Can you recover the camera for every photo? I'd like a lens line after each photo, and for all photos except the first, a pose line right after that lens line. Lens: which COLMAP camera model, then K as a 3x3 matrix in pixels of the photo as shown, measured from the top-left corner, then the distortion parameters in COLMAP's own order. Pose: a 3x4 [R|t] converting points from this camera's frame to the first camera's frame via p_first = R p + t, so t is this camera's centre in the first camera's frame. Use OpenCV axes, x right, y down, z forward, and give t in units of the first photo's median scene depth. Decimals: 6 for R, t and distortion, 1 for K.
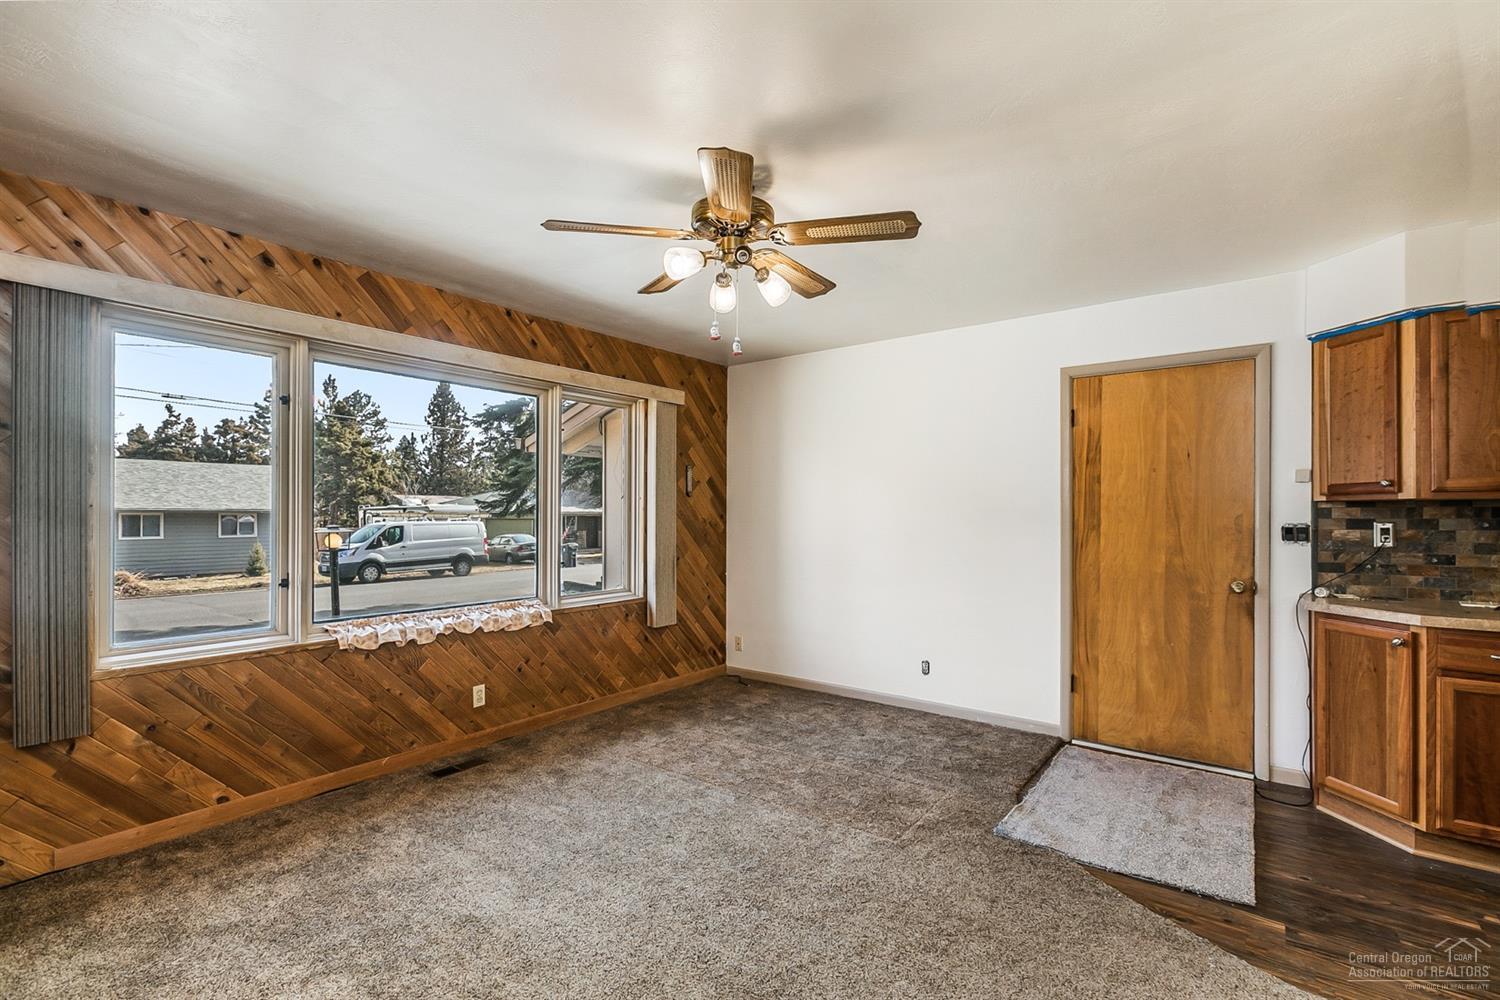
lens RADIAL K [[678.9, 0, 755.0], [0, 678.9, 510.0], [0, 0, 1]] dist [-0.001820, -0.000084]
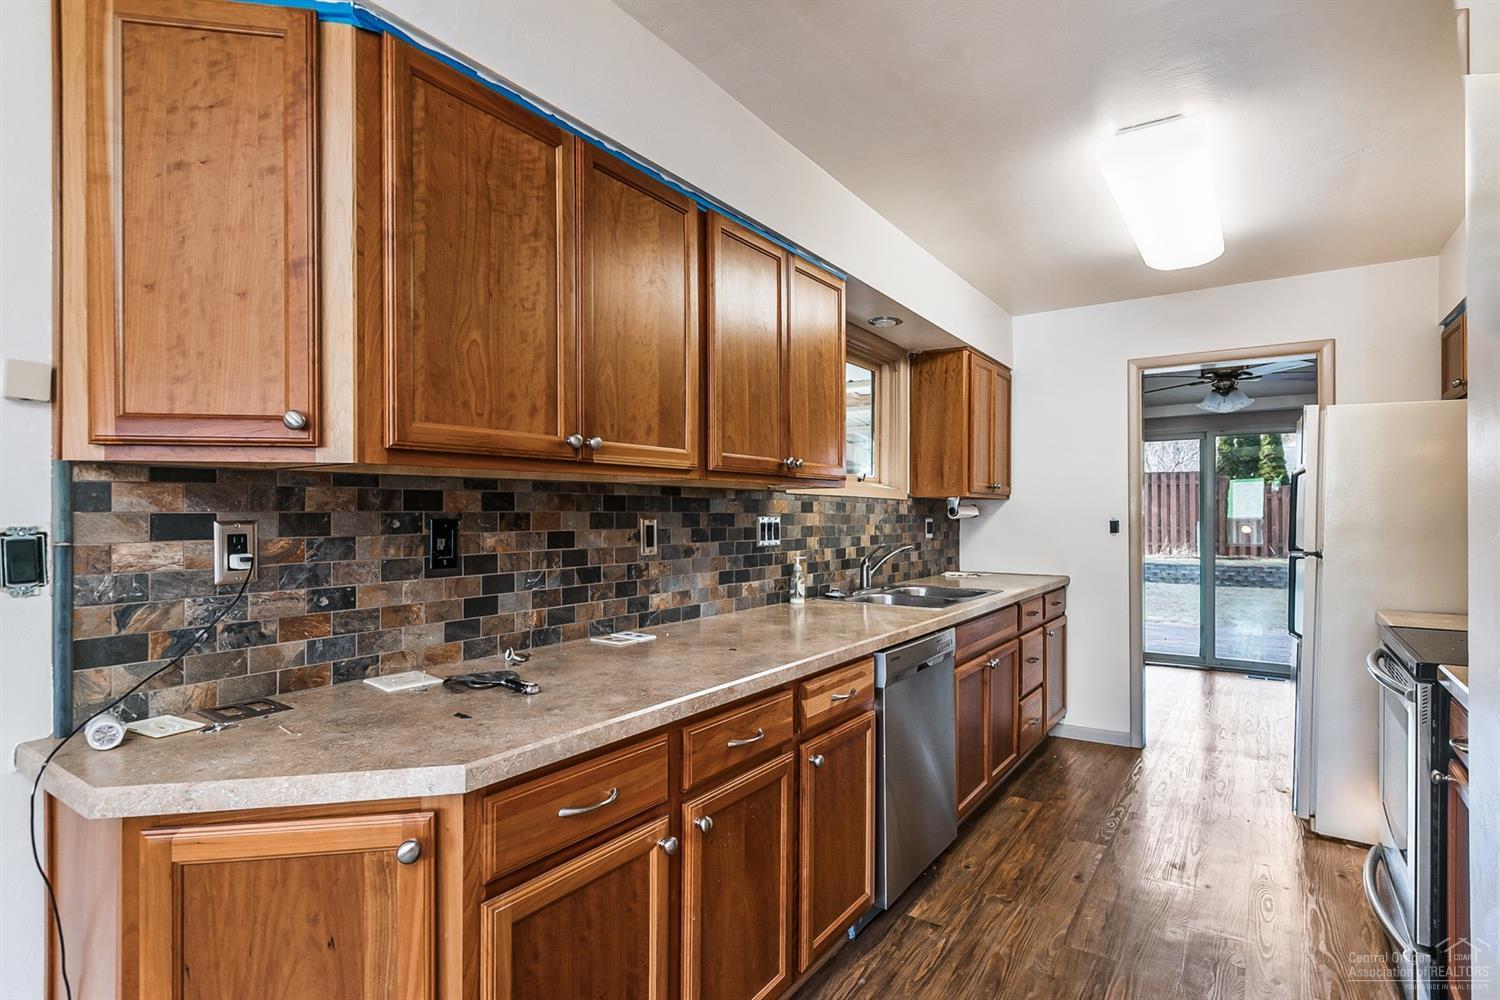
lens RADIAL K [[756.1, 0, 755.1], [0, 756.1, 514.3], [0, 0, 1]] dist [-0.000892, -0.000042]
pose [[-0.050992, -0.003277, 0.998694, 0.467591], [-0.004762, 0.999984, 0.003038, 0.011066], [-0.998688, -0.004601, -0.051007, 0.728501]]
